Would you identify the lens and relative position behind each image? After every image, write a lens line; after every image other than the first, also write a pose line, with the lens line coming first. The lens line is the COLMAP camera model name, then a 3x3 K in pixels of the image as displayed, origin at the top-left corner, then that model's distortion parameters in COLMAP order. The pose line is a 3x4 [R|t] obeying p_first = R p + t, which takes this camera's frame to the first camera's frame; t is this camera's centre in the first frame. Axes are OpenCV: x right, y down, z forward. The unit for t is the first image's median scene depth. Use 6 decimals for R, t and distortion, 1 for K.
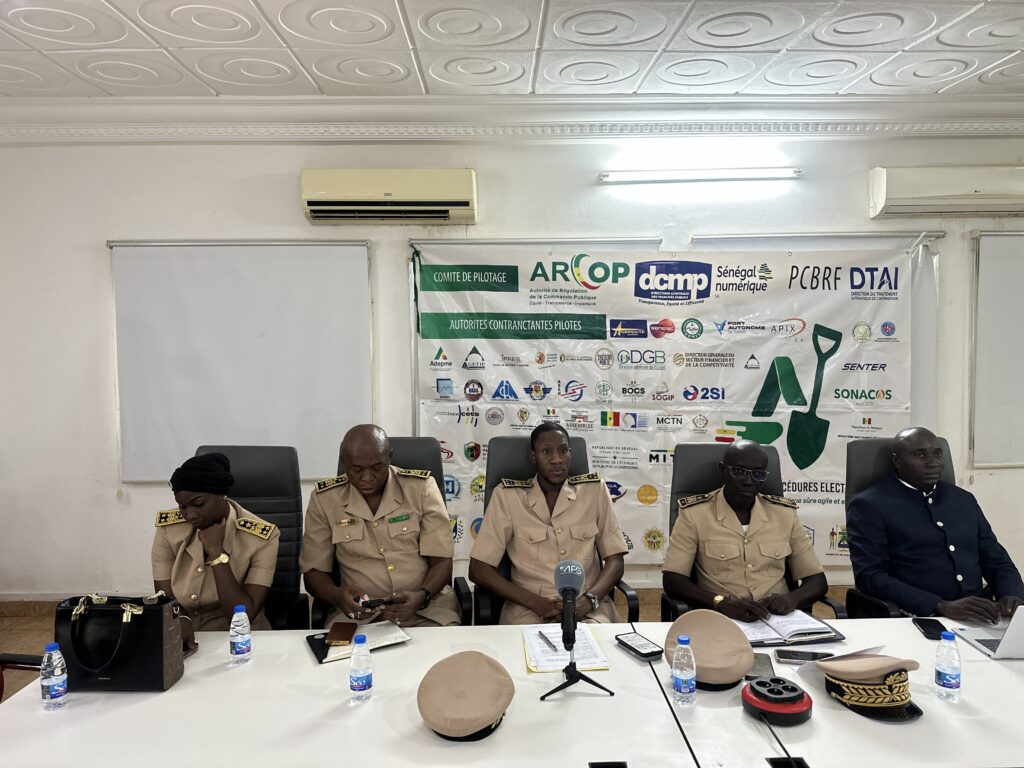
lens RADIAL K [[716.0, 0, 513.6], [0, 716.0, 387.6], [0, 0, 1]] dist [0.003428, 0.000037]
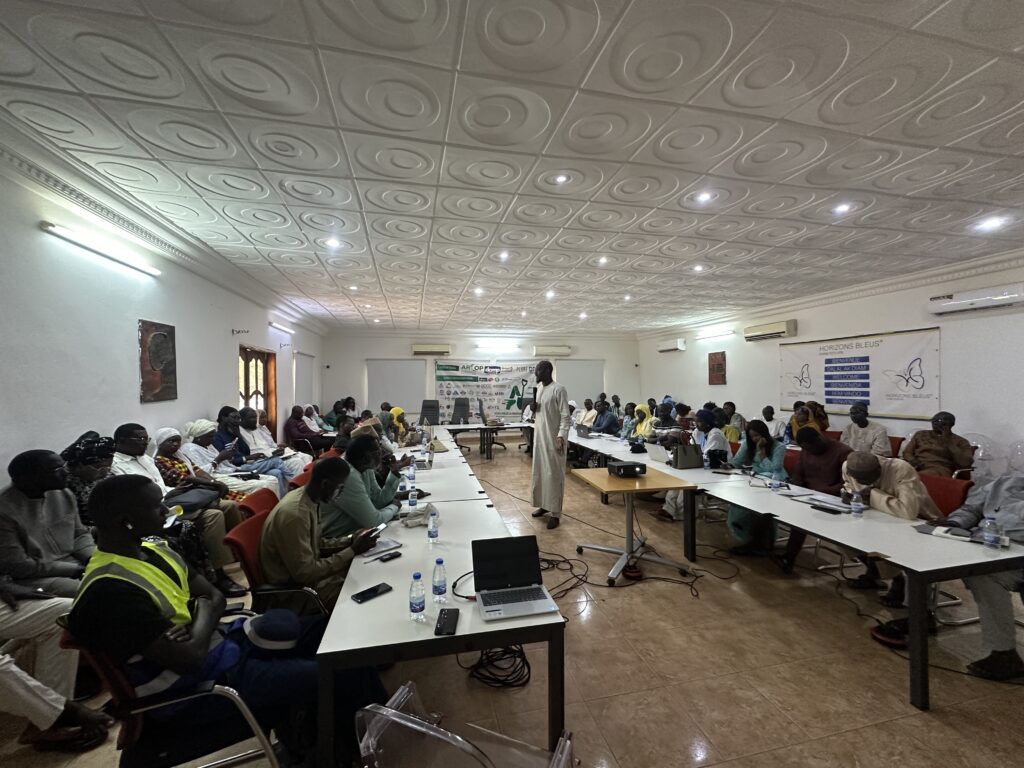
lens RADIAL K [[413.1, 0, 510.8], [0, 413.1, 383.9], [0, 0, 1]] dist [0.000127, 0.000000]
pose [[0.973056, 0.007673, 0.230443, -0.277810], [0.003775, 0.998782, -0.049197, 0.076405], [-0.230540, 0.048742, 0.971841, -1.613033]]
